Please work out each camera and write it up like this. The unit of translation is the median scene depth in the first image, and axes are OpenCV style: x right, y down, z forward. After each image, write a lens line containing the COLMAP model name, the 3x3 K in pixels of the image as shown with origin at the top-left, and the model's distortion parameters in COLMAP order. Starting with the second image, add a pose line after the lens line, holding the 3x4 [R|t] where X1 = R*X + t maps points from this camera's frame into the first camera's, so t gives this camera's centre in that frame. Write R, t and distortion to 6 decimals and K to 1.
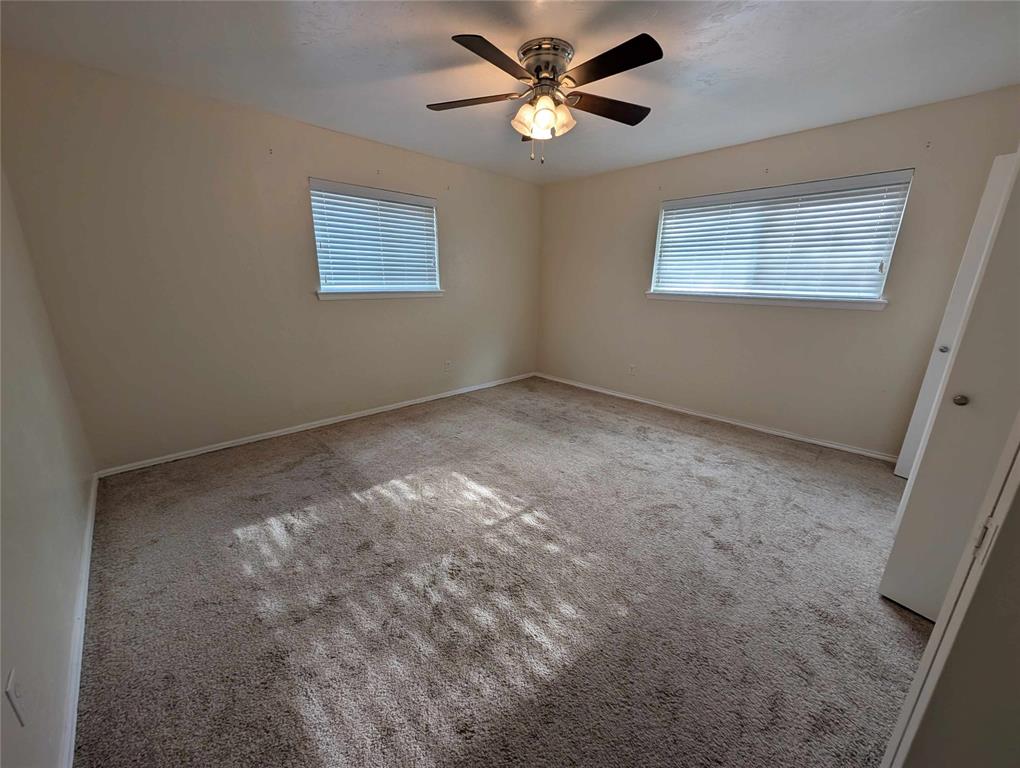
lens RADIAL K [[384.9, 0, 513.4], [0, 384.9, 389.3], [0, 0, 1]] dist [-0.000523, 0.000044]
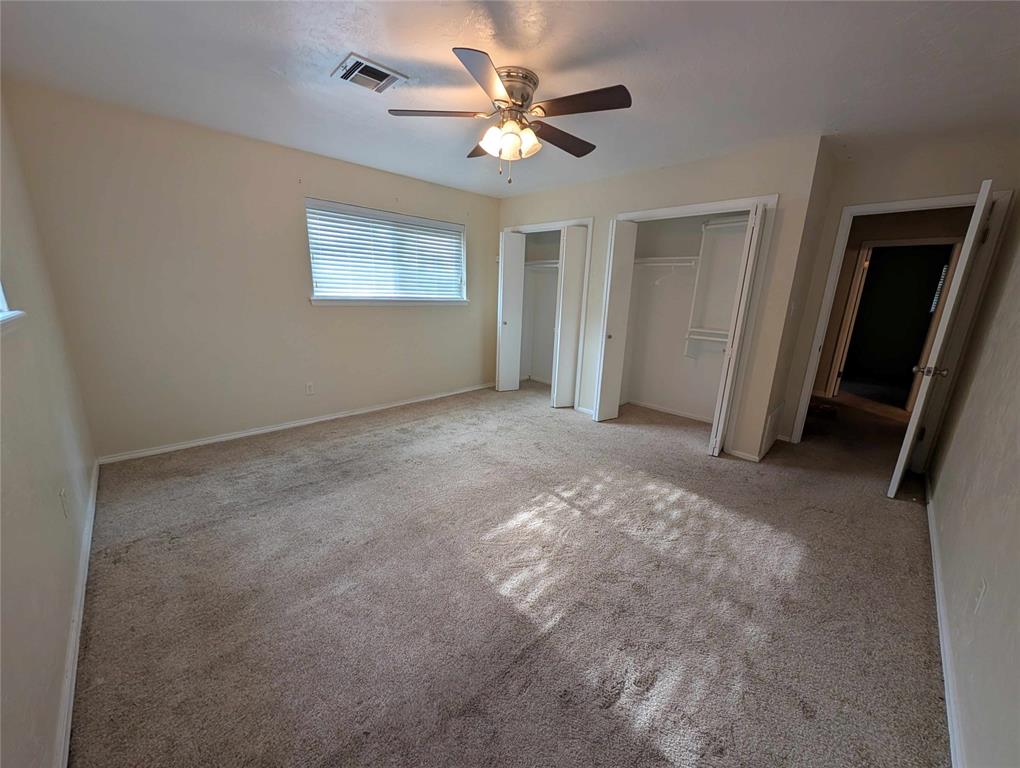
lens RADIAL K [[384.9, 0, 513.4], [0, 384.9, 389.3], [0, 0, 1]] dist [-0.000523, 0.000044]
pose [[-0.000603, -0.261082, 0.965316, -0.764376], [0.242843, 0.936382, 0.253408, -0.231495], [-0.970065, 0.234573, 0.062838, 0.749298]]
